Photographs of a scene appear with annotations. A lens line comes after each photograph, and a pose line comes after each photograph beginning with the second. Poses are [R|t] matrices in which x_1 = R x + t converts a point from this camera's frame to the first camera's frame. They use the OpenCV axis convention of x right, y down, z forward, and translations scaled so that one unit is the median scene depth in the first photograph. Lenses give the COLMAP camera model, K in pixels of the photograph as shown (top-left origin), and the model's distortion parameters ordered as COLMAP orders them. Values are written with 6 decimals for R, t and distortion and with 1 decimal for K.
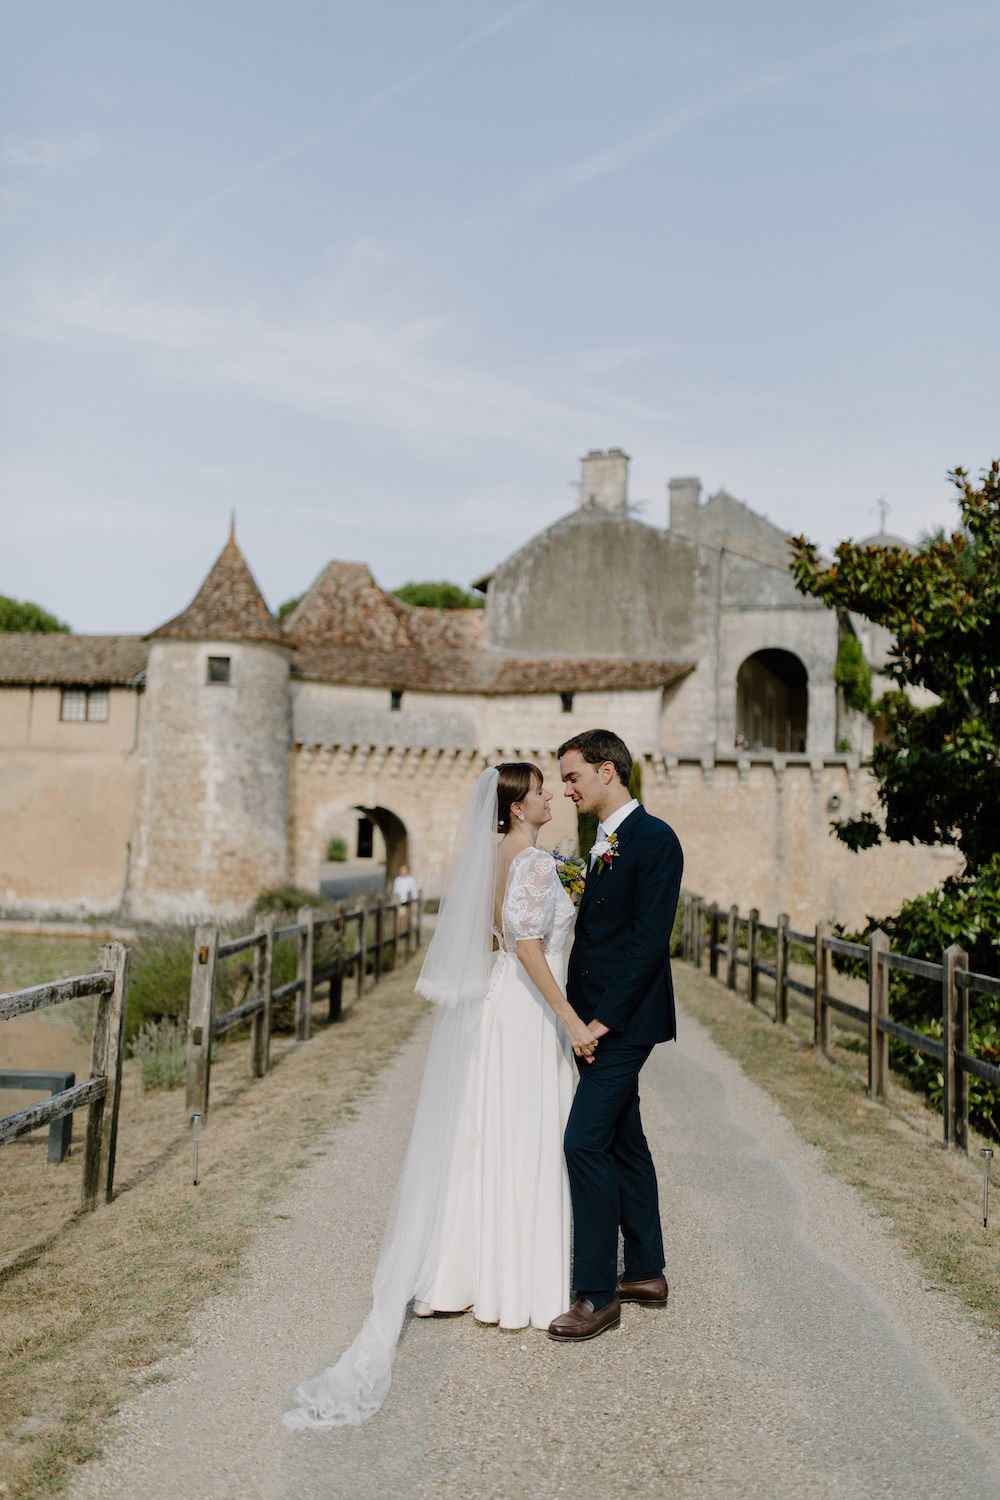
lens RADIAL K [[1526.9, 0, 505.6], [0, 1526.9, 753.3], [0, 0, 1]] dist [0.024534, 0.000000]
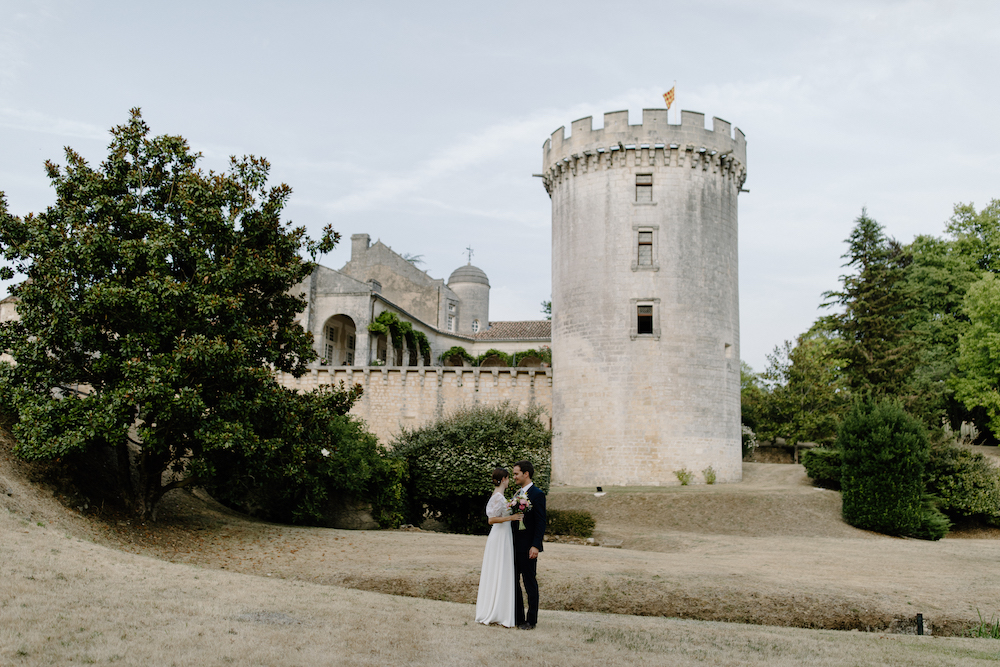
lens RADIAL K [[1018.0, 0, 500.2], [0, 1018.0, 329.4], [0, 0, 1]] dist [0.024534, 0.000000]
pose [[0.998653, 0.004337, 0.051711, 0.313738], [0.001024, 0.994662, -0.103179, 0.084526], [-0.051883, 0.103093, 0.993318, -0.297917]]
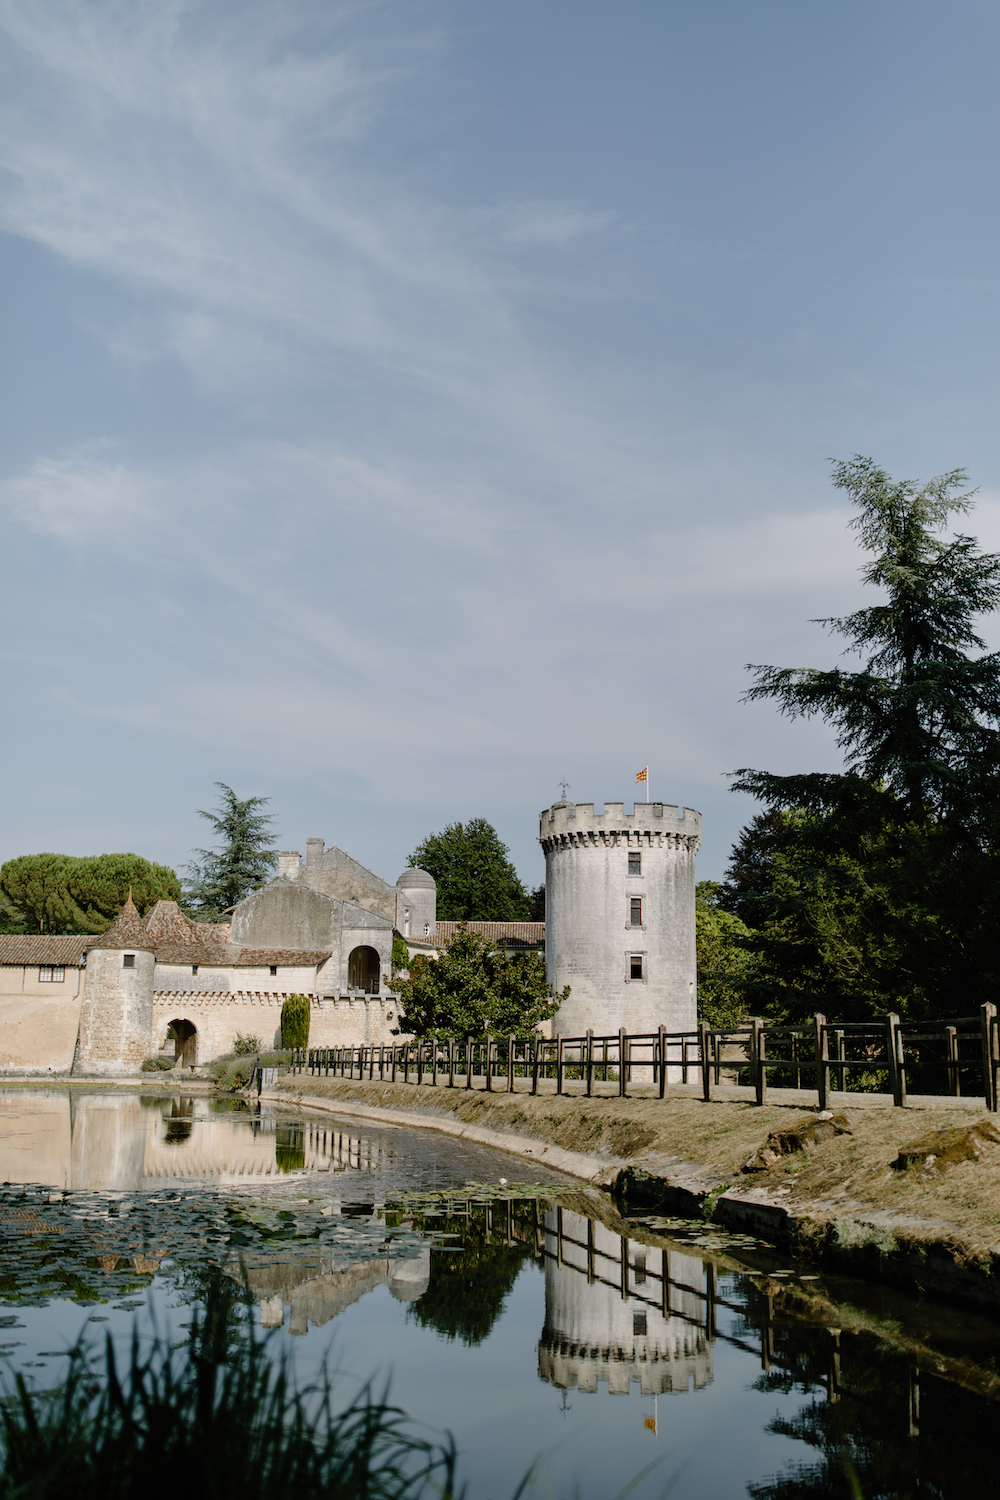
lens RADIAL K [[1526.9, 0, 536.0], [0, 1526.9, 722.4], [0, 0, 1]] dist [0.024534, 0.000000]
pose [[0.953607, 0.043722, 0.297863, -0.277129], [-0.001717, 0.990172, -0.139844, -0.080954], [-0.301050, 0.132845, 0.944310, -1.282194]]
